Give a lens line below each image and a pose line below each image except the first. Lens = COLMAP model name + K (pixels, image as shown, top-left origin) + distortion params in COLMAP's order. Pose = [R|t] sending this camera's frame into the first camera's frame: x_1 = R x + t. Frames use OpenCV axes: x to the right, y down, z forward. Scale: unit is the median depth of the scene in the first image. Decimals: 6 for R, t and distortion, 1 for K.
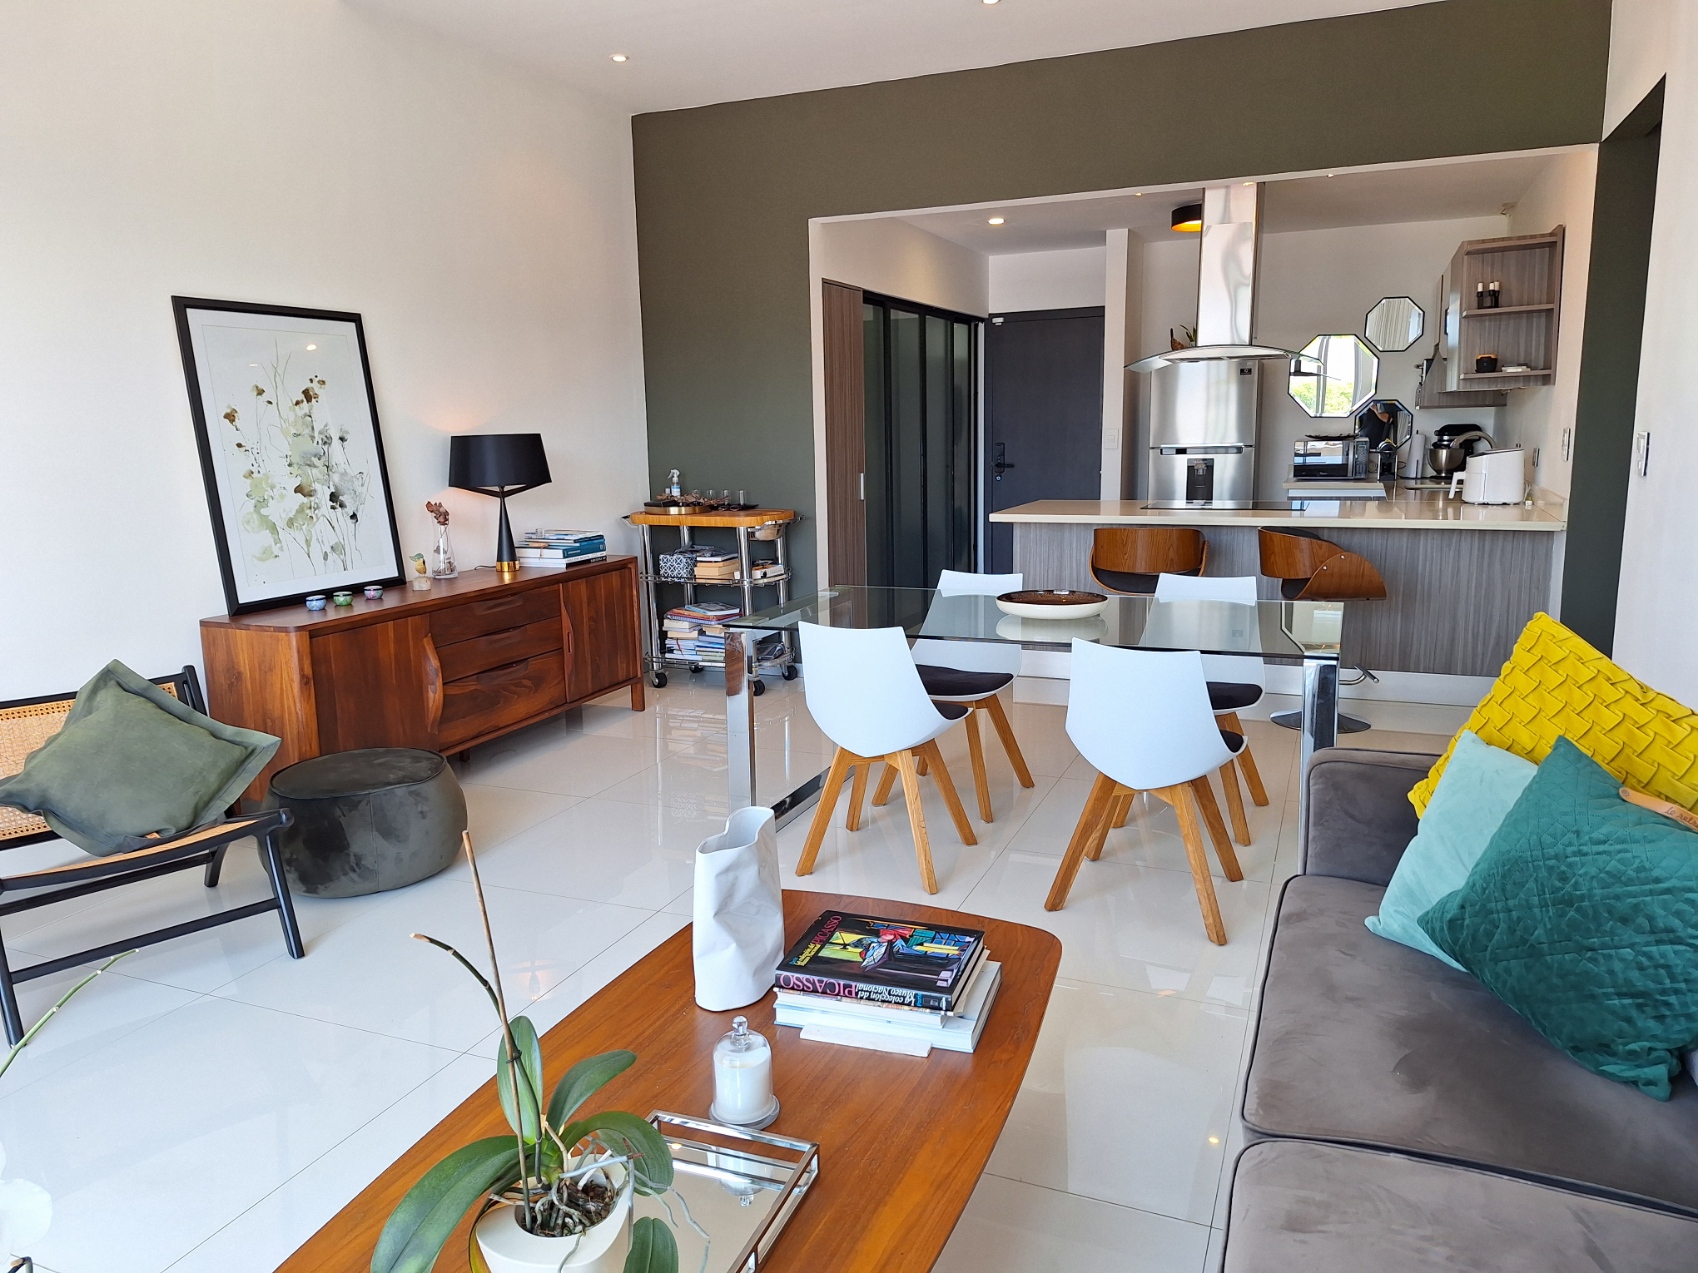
lens RADIAL K [[1181.2, 0, 844.6], [0, 1181.2, 620.0], [0, 0, 1]] dist [0.067372, -0.073603]
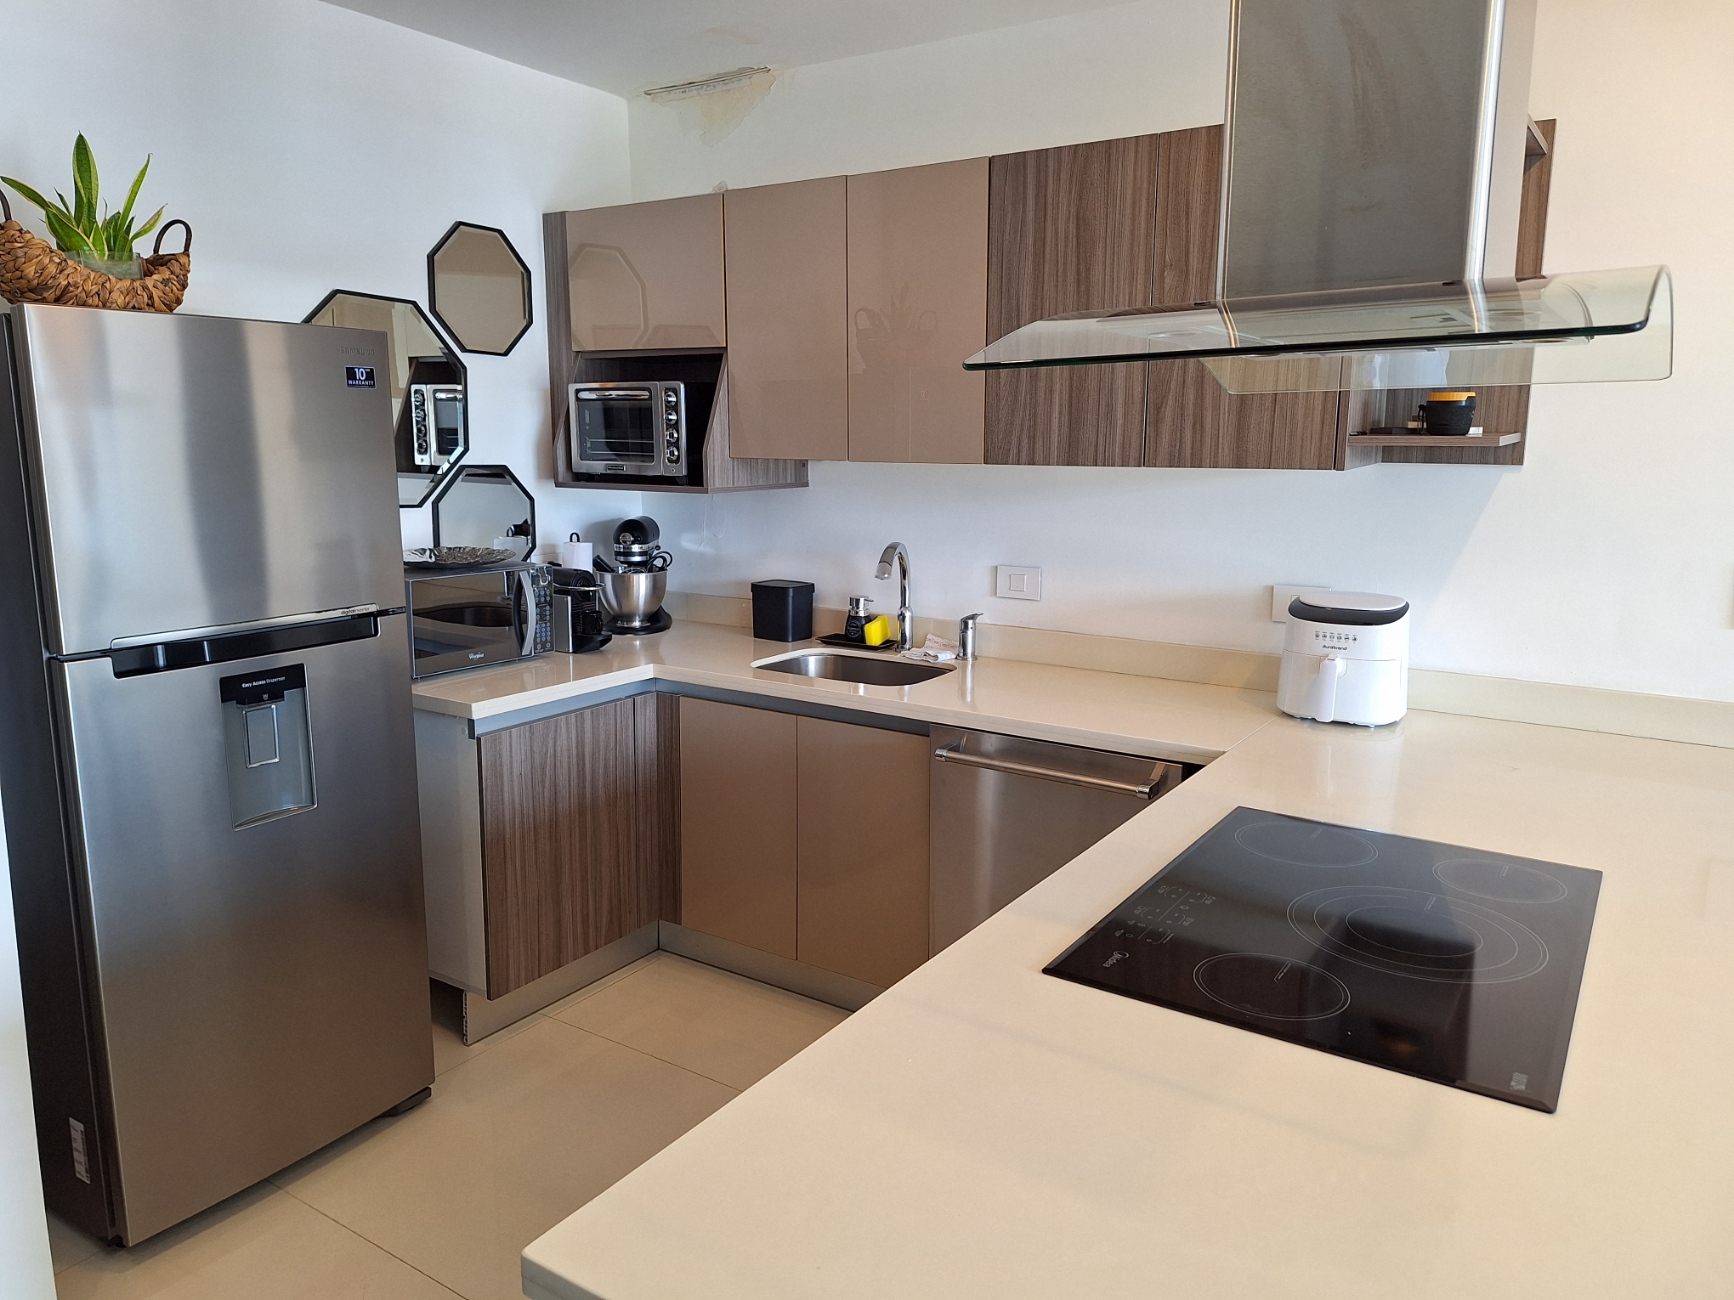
lens RADIAL K [[1206.2, 0, 865.8], [0, 1206.2, 634.6], [0, 0, 1]] dist [0.067372, -0.073603]
pose [[0.179230, -0.140013, 0.973793, 0.066389], [0.155505, 0.981410, 0.112487, -0.234051], [-0.971440, 0.131269, 0.197671, 1.212699]]
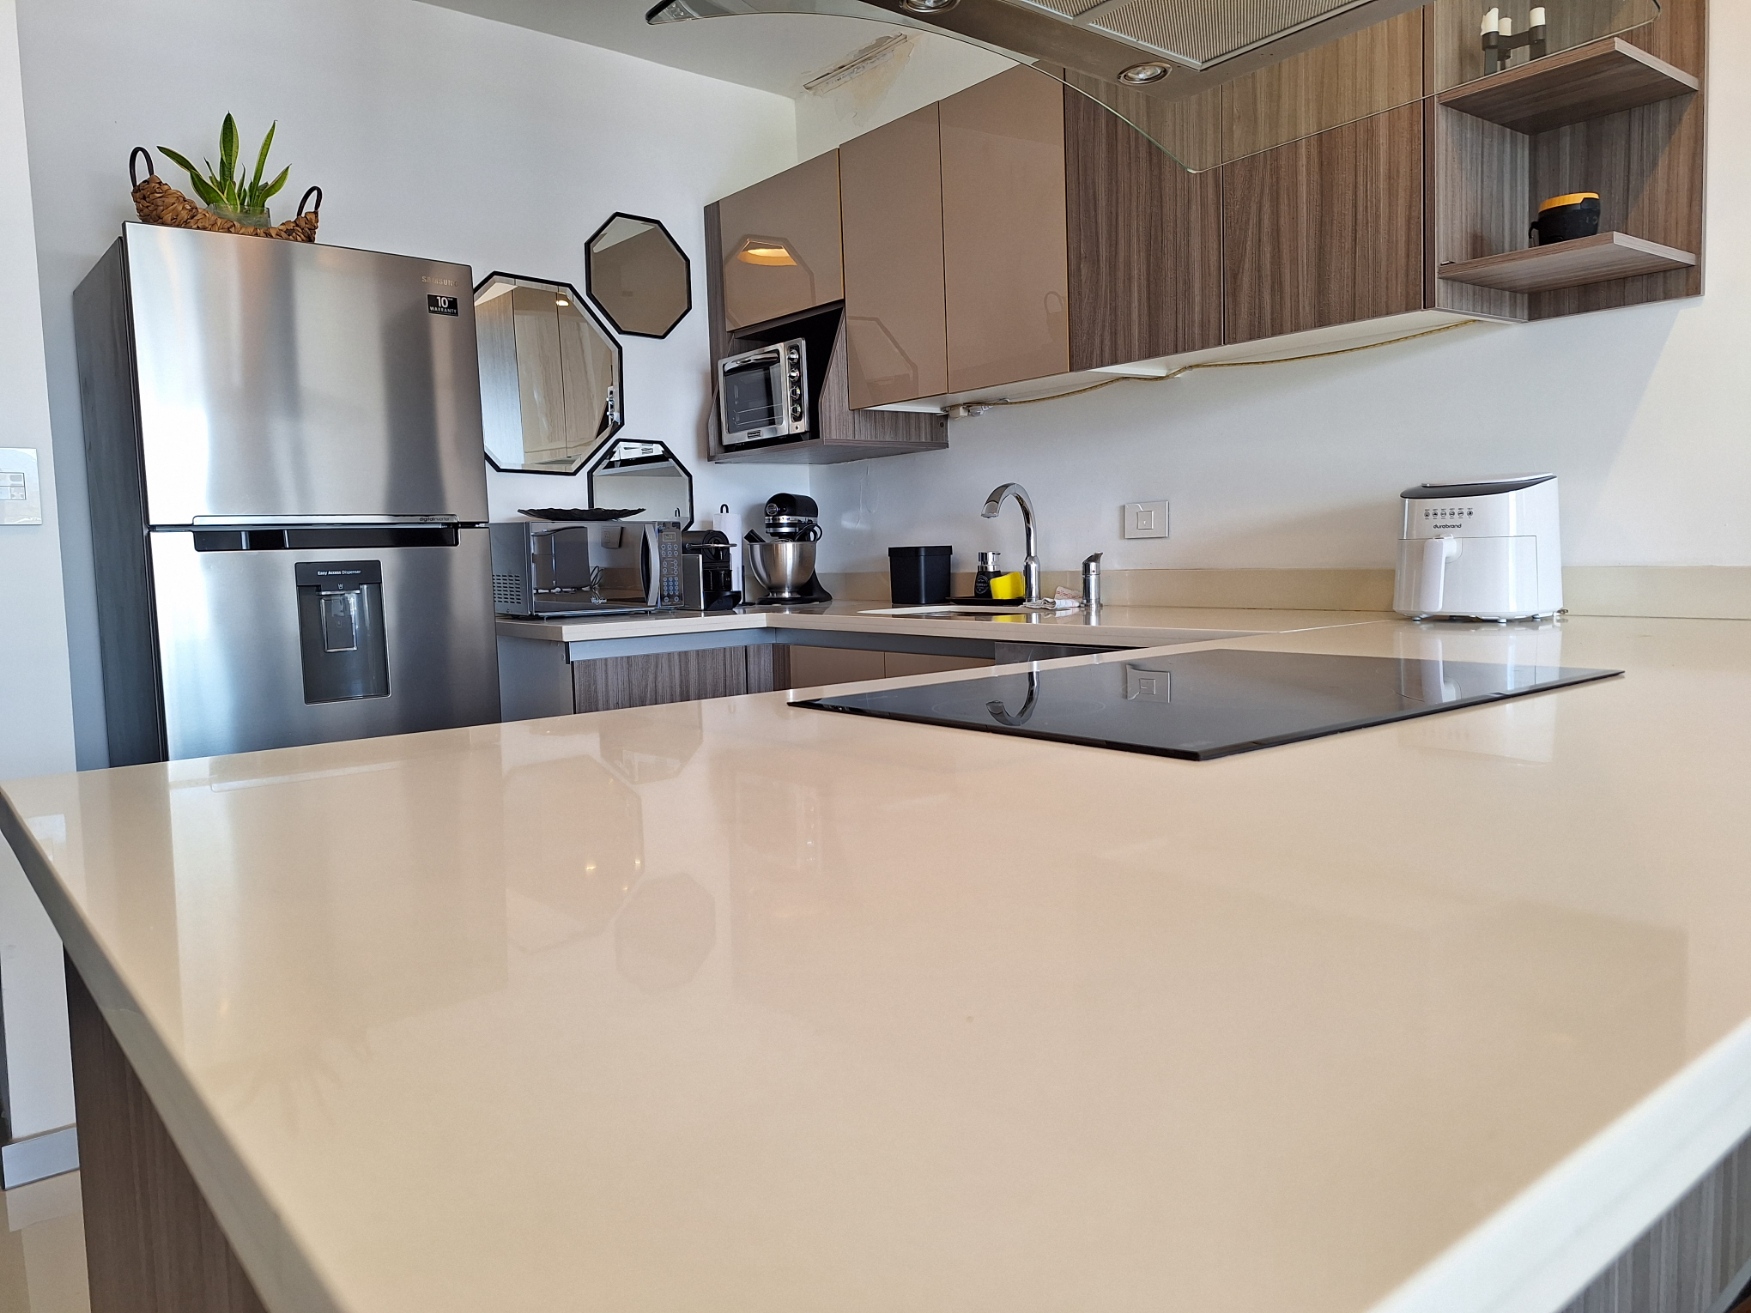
lens RADIAL K [[1218.0, 0, 866.9], [0, 1218.0, 653.2], [0, 0, 1]] dist [0.067372, -0.073603]
pose [[0.463337, -0.066243, 0.883703, 0.117649], [0.168541, 0.985588, -0.014488, -0.127653], [-0.870007, 0.155653, 0.467825, 1.107707]]
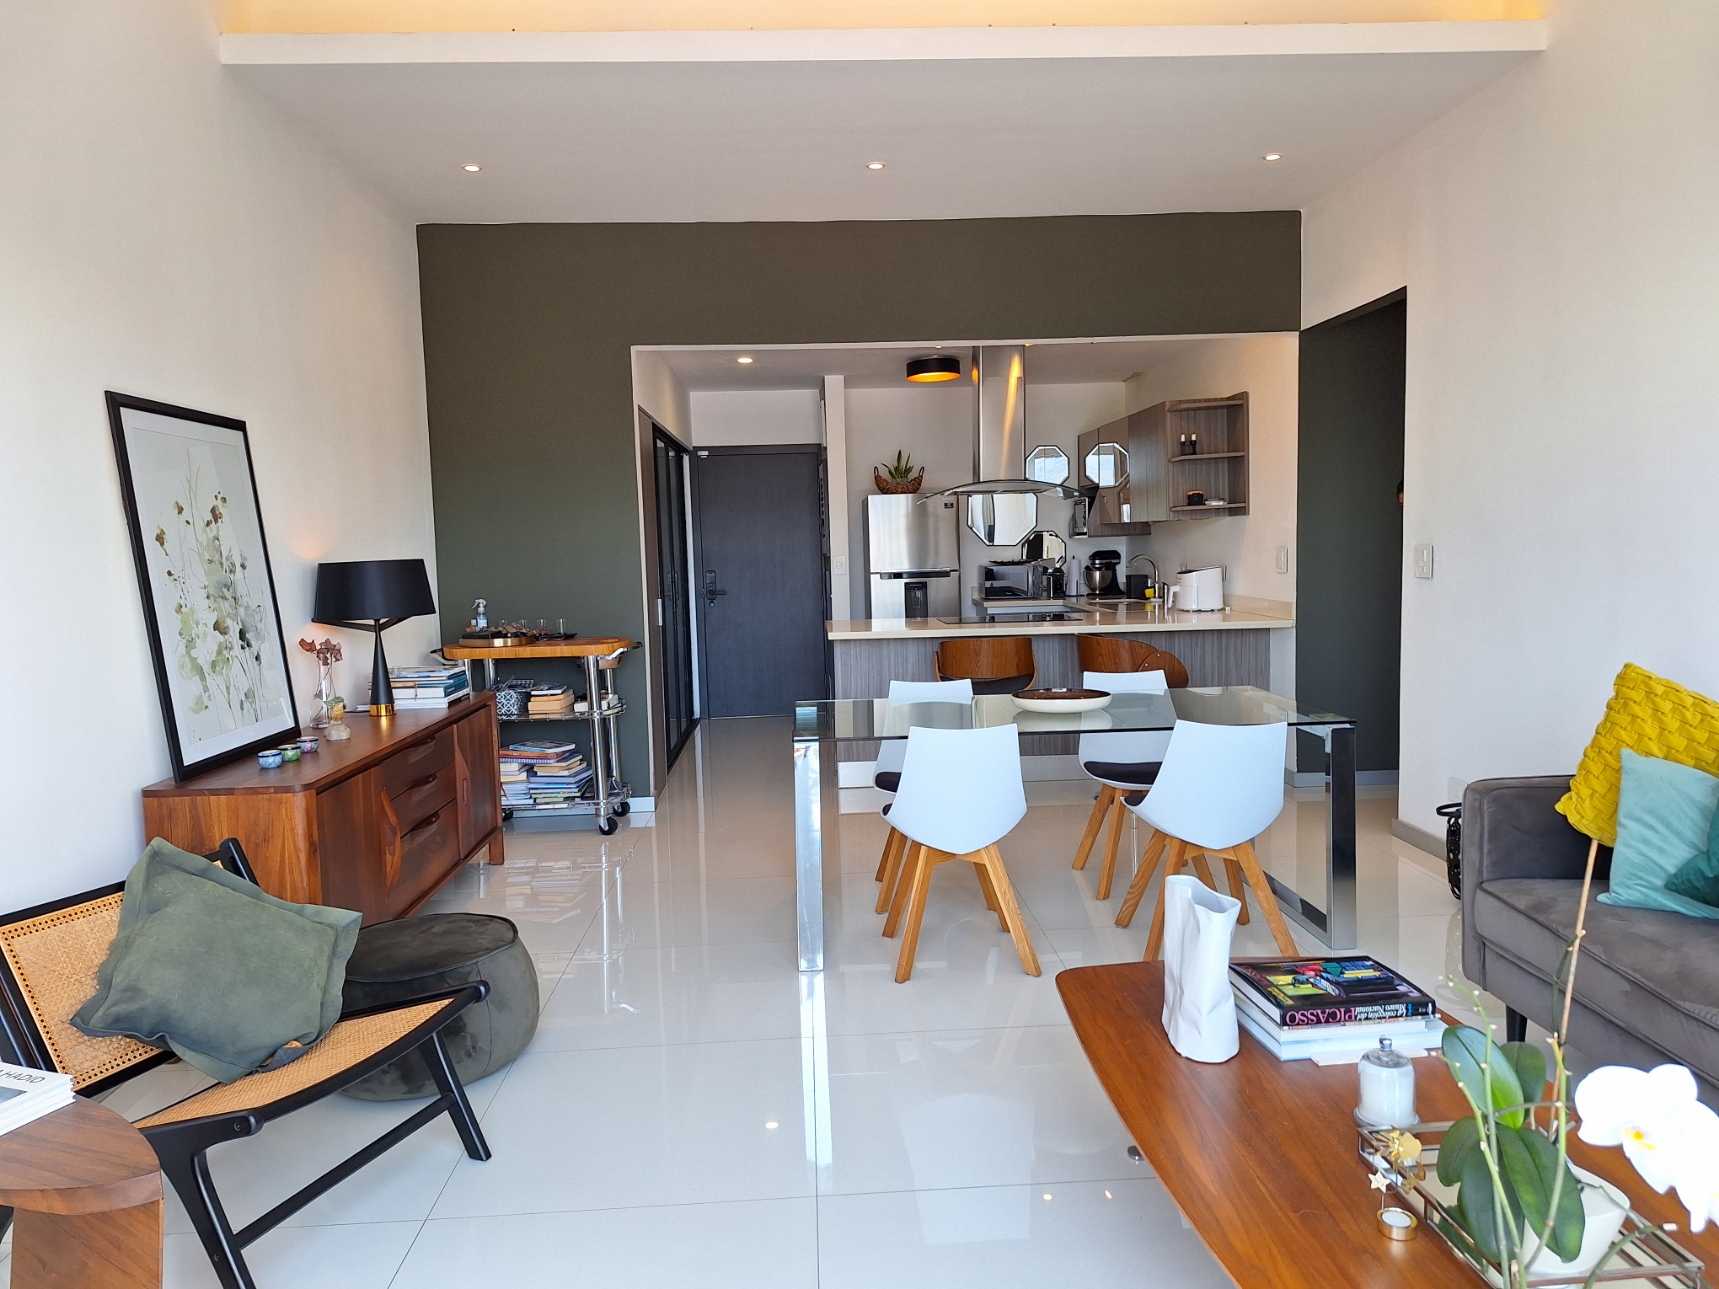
lens RADIAL K [[1195.8, 0, 853.7], [0, 1195.8, 649.0], [0, 0, 1]] dist [0.067372, -0.073603]
pose [[0.901127, -0.042461, 0.431470, -0.354452], [0.081394, 0.994066, -0.072167, 0.002819], [-0.425846, 0.100150, 0.899236, 0.047256]]
